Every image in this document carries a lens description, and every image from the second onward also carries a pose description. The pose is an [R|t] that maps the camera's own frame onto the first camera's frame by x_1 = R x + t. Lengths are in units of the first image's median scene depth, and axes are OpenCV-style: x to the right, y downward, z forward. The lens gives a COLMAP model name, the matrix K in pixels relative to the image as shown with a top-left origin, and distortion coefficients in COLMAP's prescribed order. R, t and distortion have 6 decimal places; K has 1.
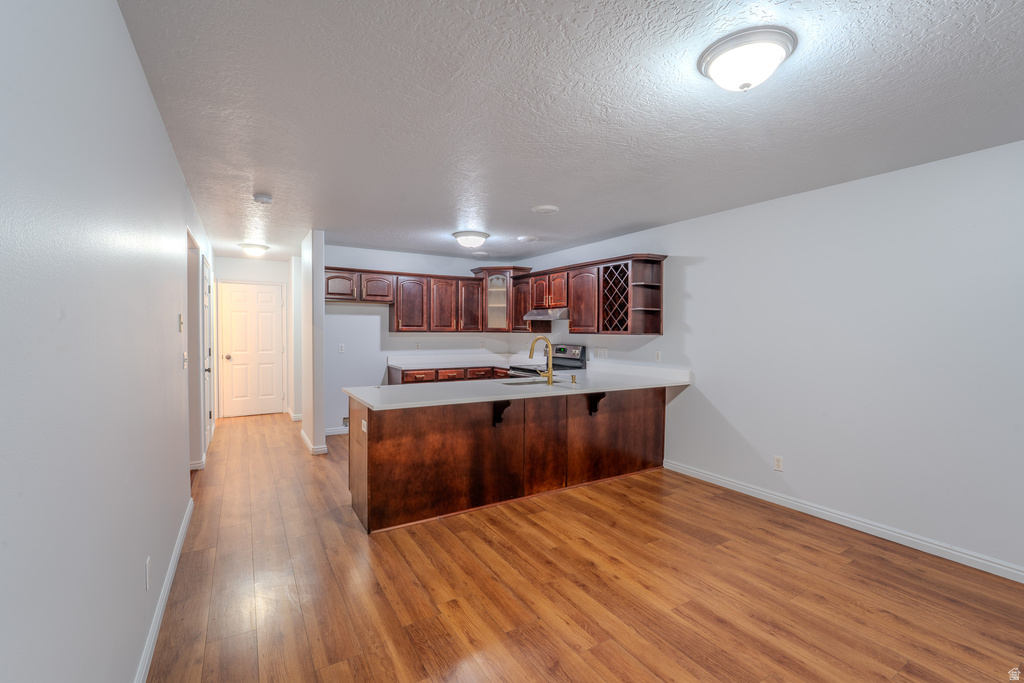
lens RADIAL K [[445.7, 0, 512.0], [0, 445.7, 341.5], [0, 0, 1]] dist [-0.027121, 0.004554]
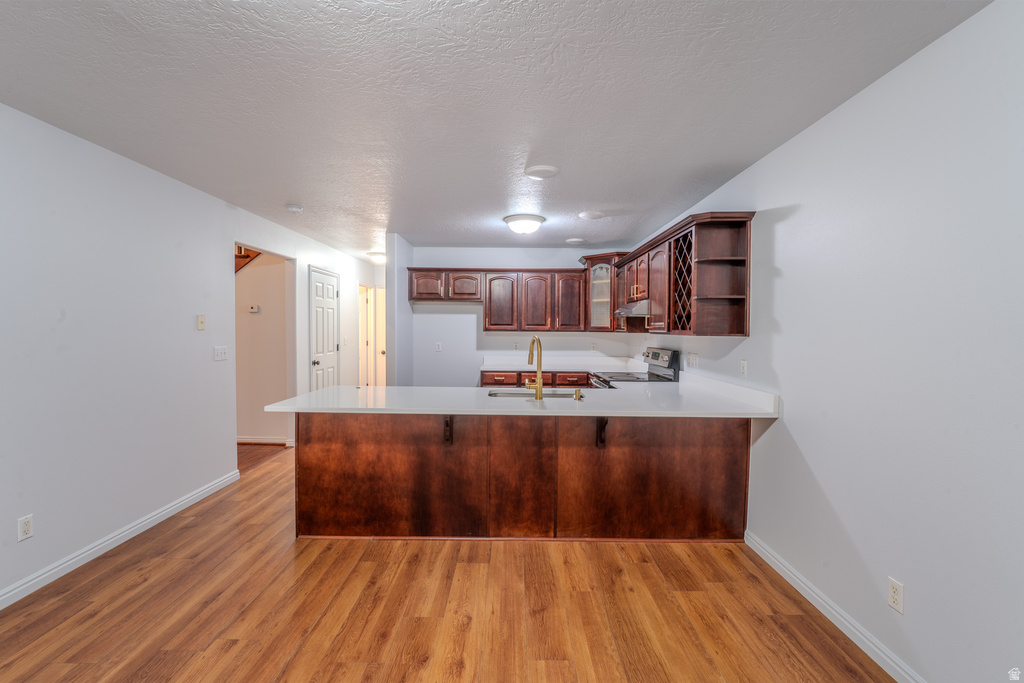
lens RADIAL K [[445.7, 0, 512.0], [0, 445.7, 341.5], [0, 0, 1]] dist [-0.027121, 0.004554]
pose [[0.852274, 0.014675, -0.522890, 0.404692], [-0.014870, 0.999882, 0.003824, -0.004588], [0.522884, 0.004516, 0.852392, 0.292961]]
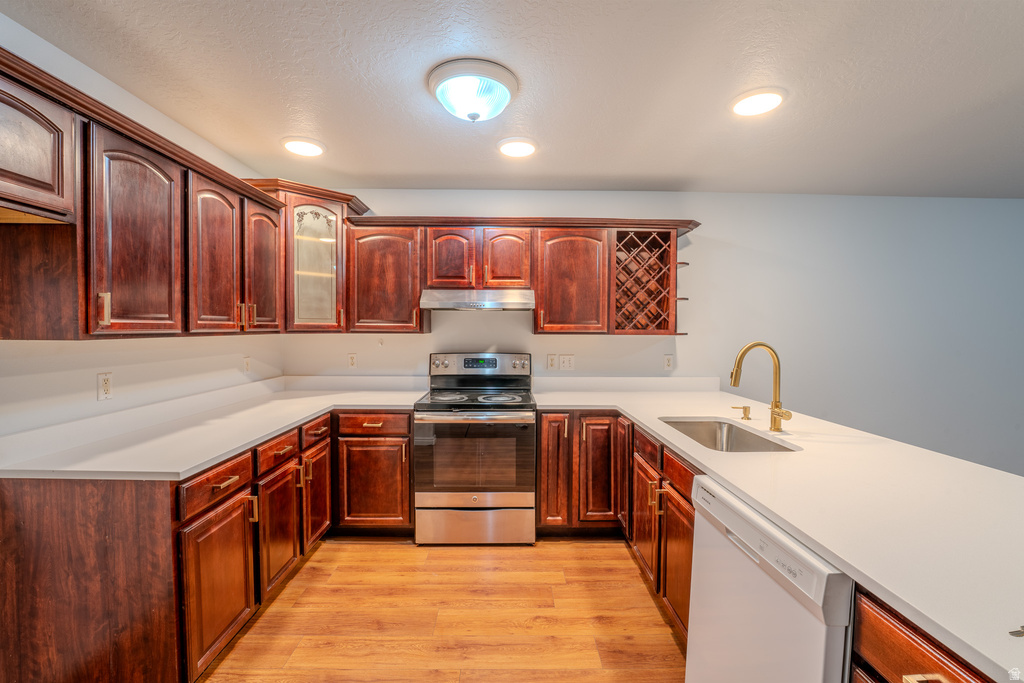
lens RADIAL K [[433.5, 0, 512.0], [0, 433.5, 341.5], [0, 0, 1]] dist [-0.022002, -0.000074]
pose [[0.505874, -0.032549, 0.861993, -0.477381], [0.021196, 0.999455, 0.025300, -0.028944], [-0.862347, 0.005472, 0.506288, 0.918839]]
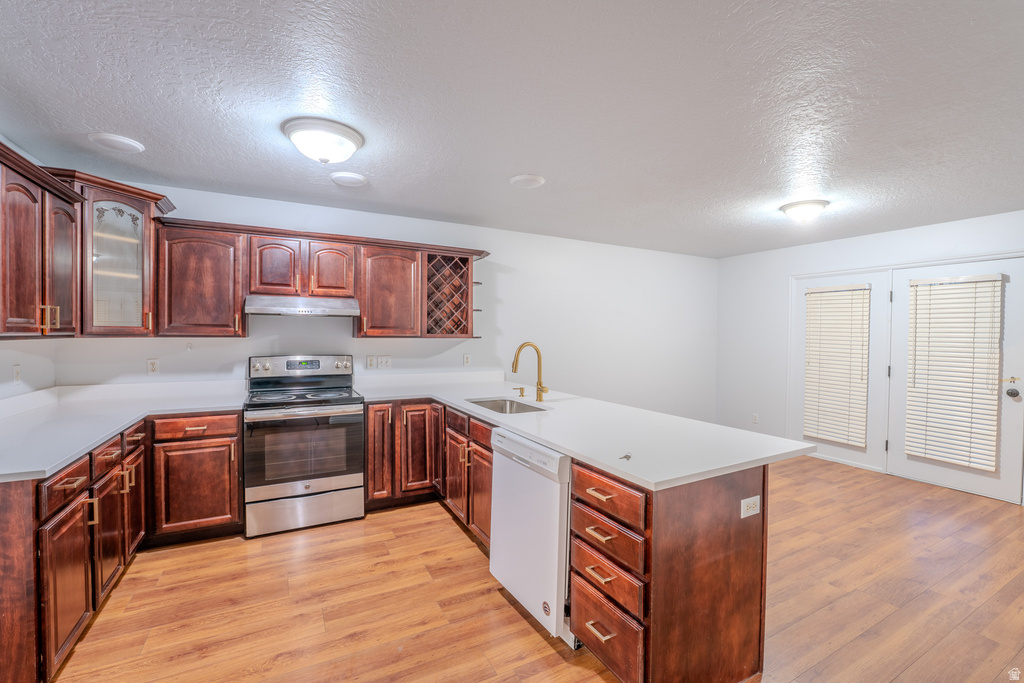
lens RADIAL K [[433.5, 0, 512.0], [0, 433.5, 341.5], [0, 0, 1]] dist [-0.022002, -0.000074]
pose [[0.054722, -0.025447, 0.998177, -0.643187], [0.018049, 0.999537, 0.024492, -0.029851], [-0.998338, 0.016676, 0.055156, 0.912703]]
